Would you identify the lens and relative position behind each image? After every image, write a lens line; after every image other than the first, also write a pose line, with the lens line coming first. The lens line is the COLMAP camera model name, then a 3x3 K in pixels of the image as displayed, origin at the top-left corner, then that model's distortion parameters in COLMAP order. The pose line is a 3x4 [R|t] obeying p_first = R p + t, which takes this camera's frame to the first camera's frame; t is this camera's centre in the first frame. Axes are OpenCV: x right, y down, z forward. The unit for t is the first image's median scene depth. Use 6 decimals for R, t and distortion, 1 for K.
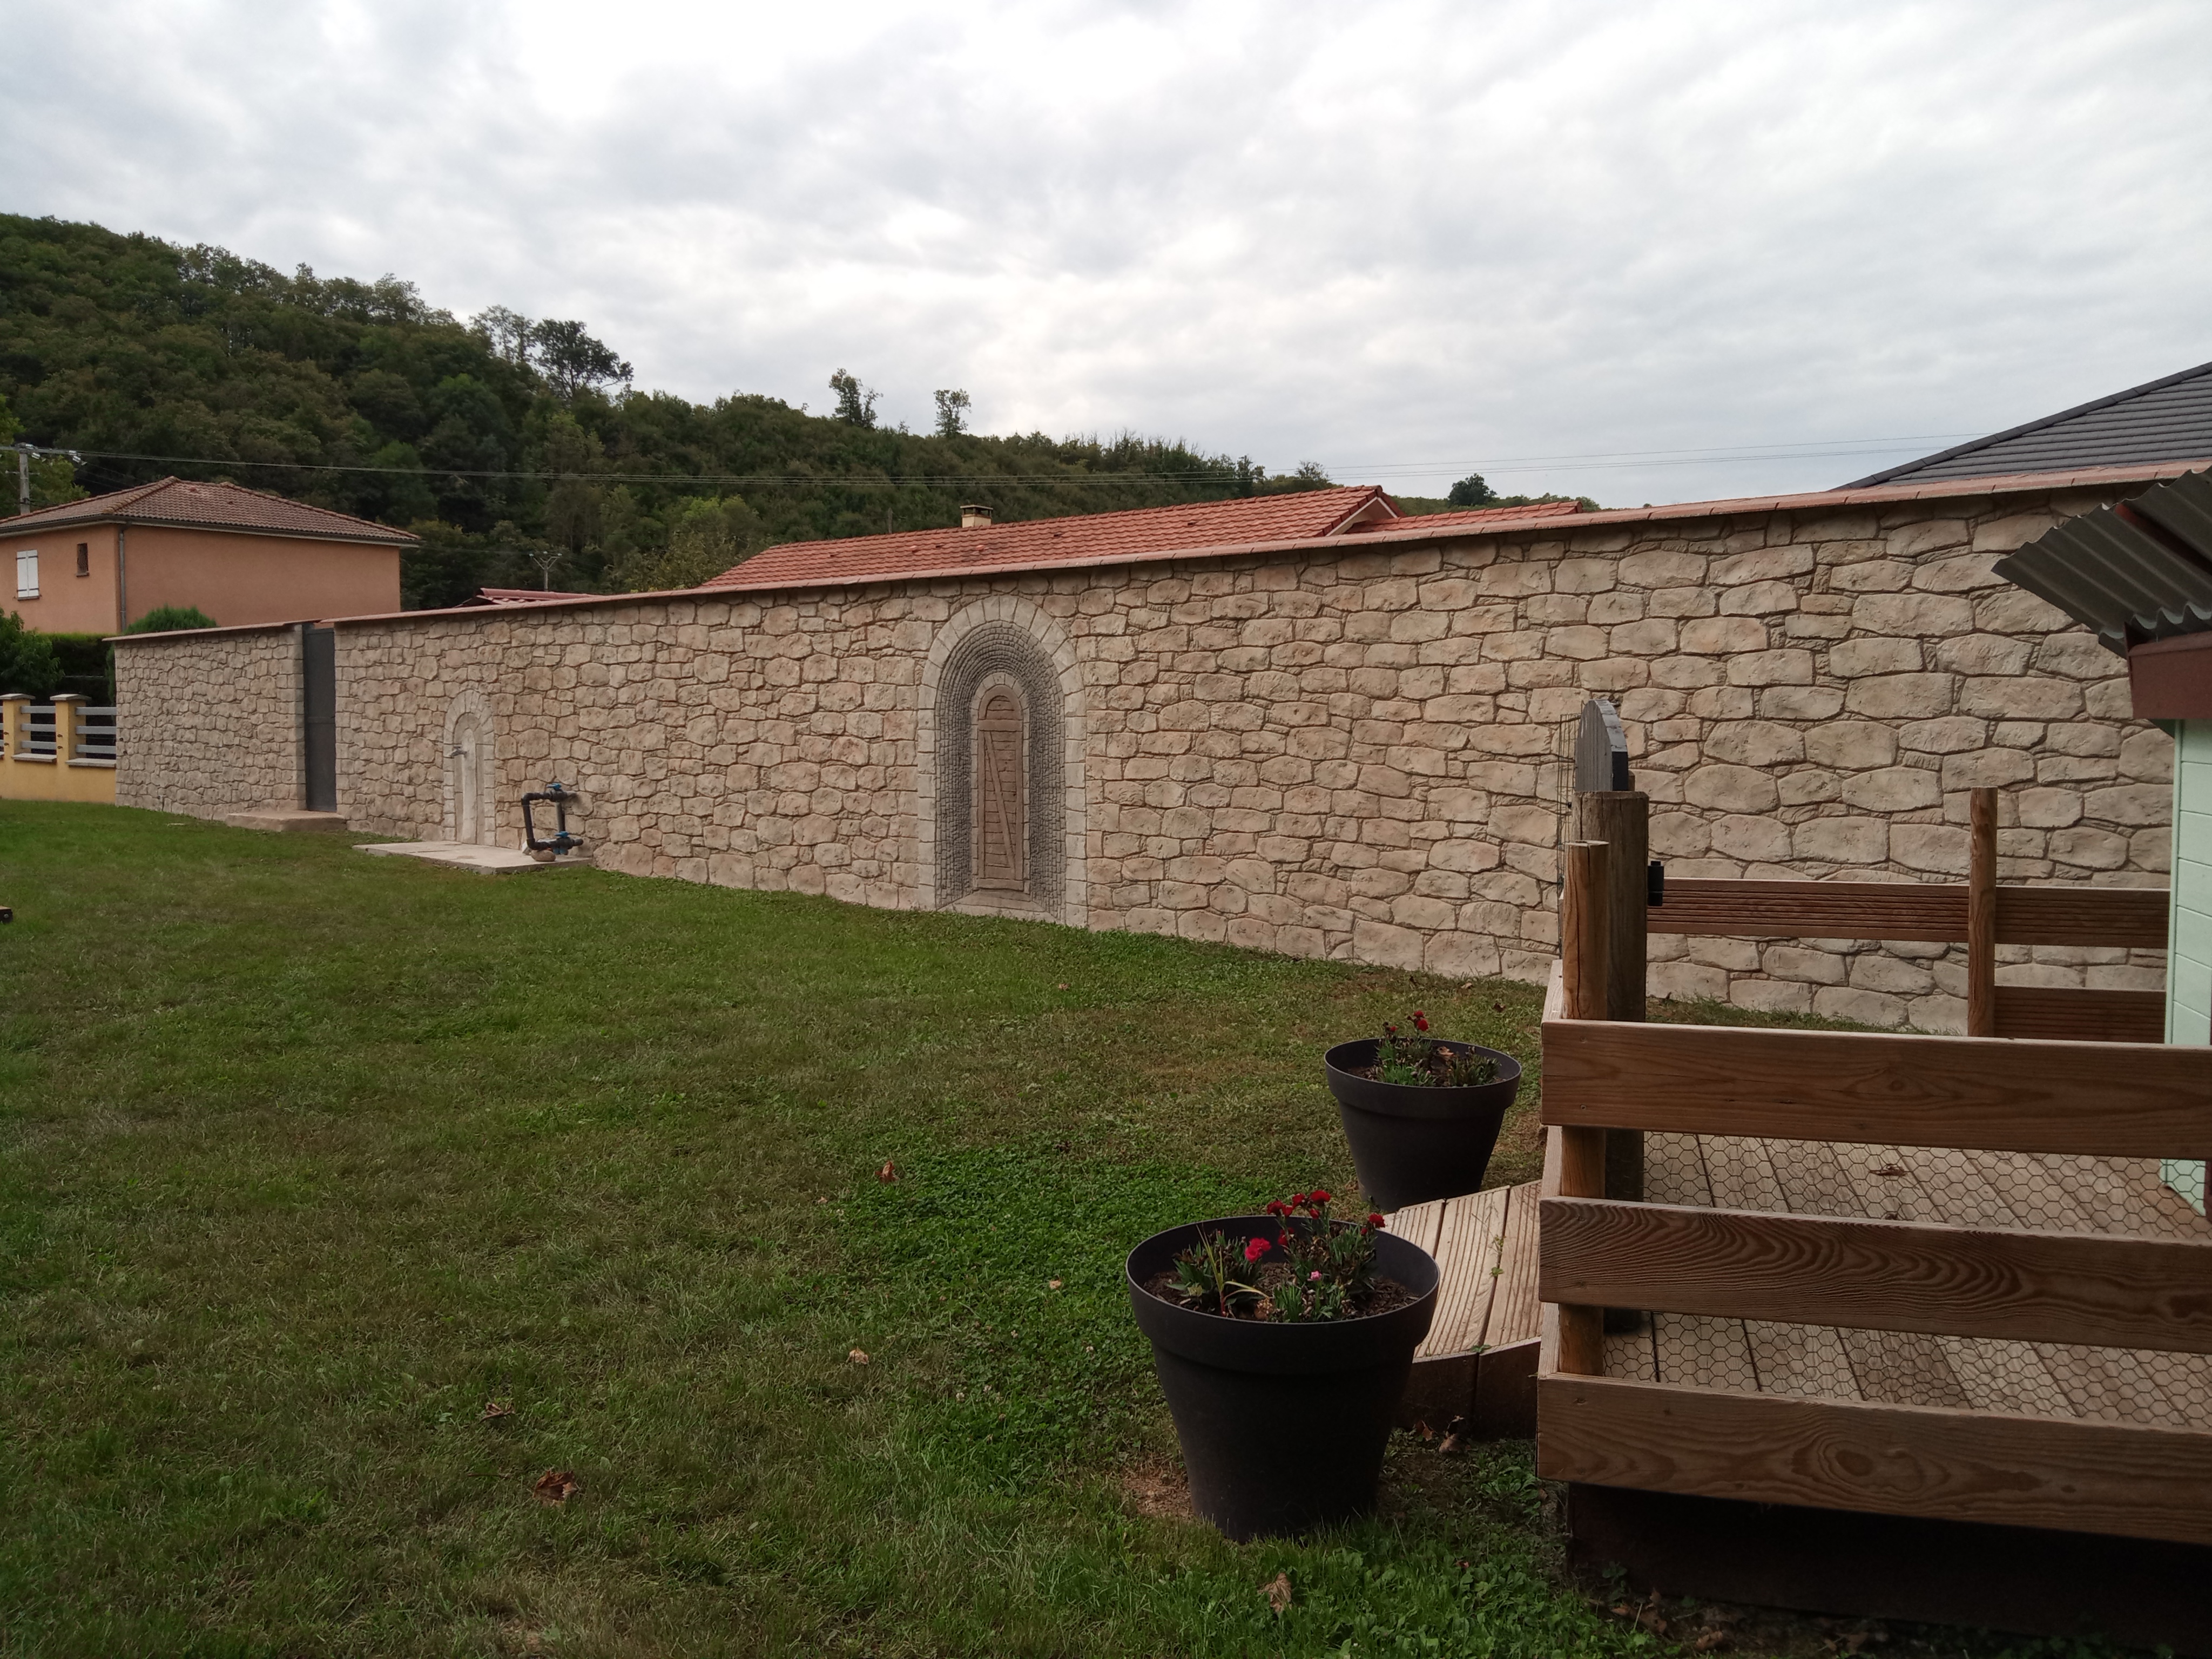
lens RADIAL K [[1738.3, 0, 1102.2], [0, 1738.3, 815.4], [0, 0, 1]] dist [0.012352, -0.045904]
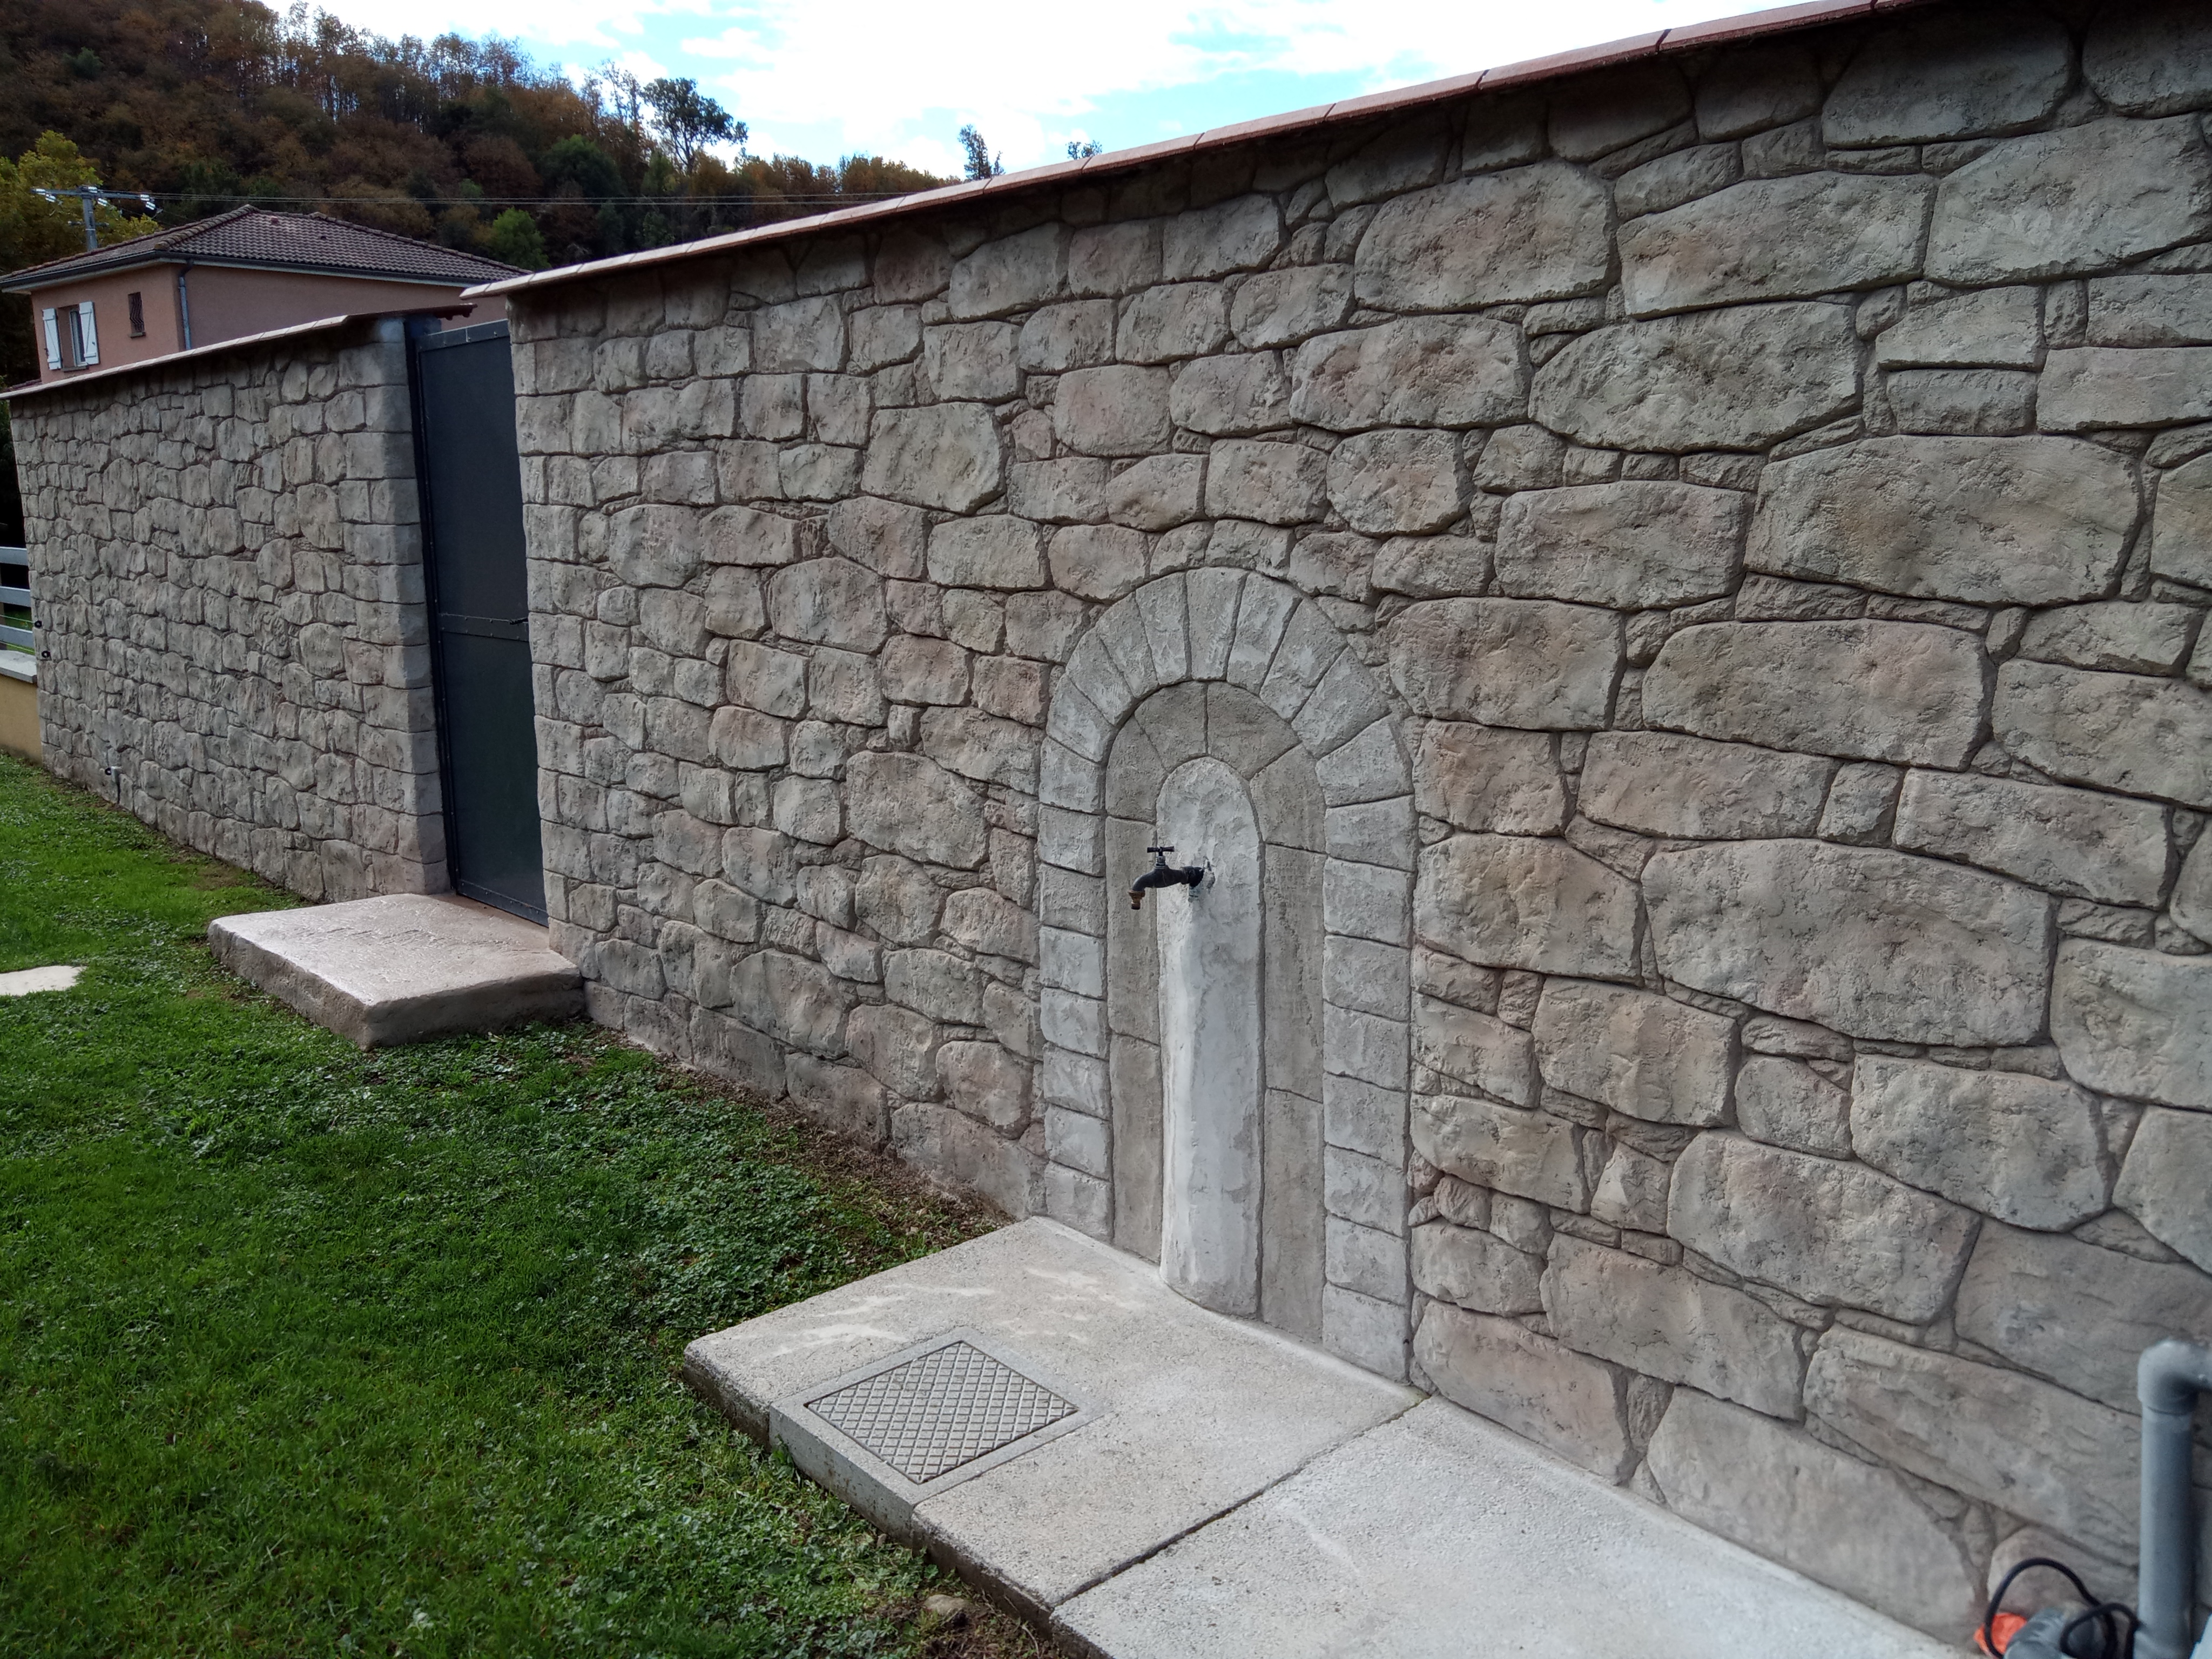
lens RADIAL K [[1738.3, 0, 1114.7], [0, 1738.3, 836.0], [0, 0, 1]] dist [0.012352, -0.045904]
pose [[0.998037, 0.002488, -0.062583, -0.280408], [0.005994, 0.990829, 0.134988, -0.052875], [0.062345, -0.135098, 0.988869, 0.615898]]
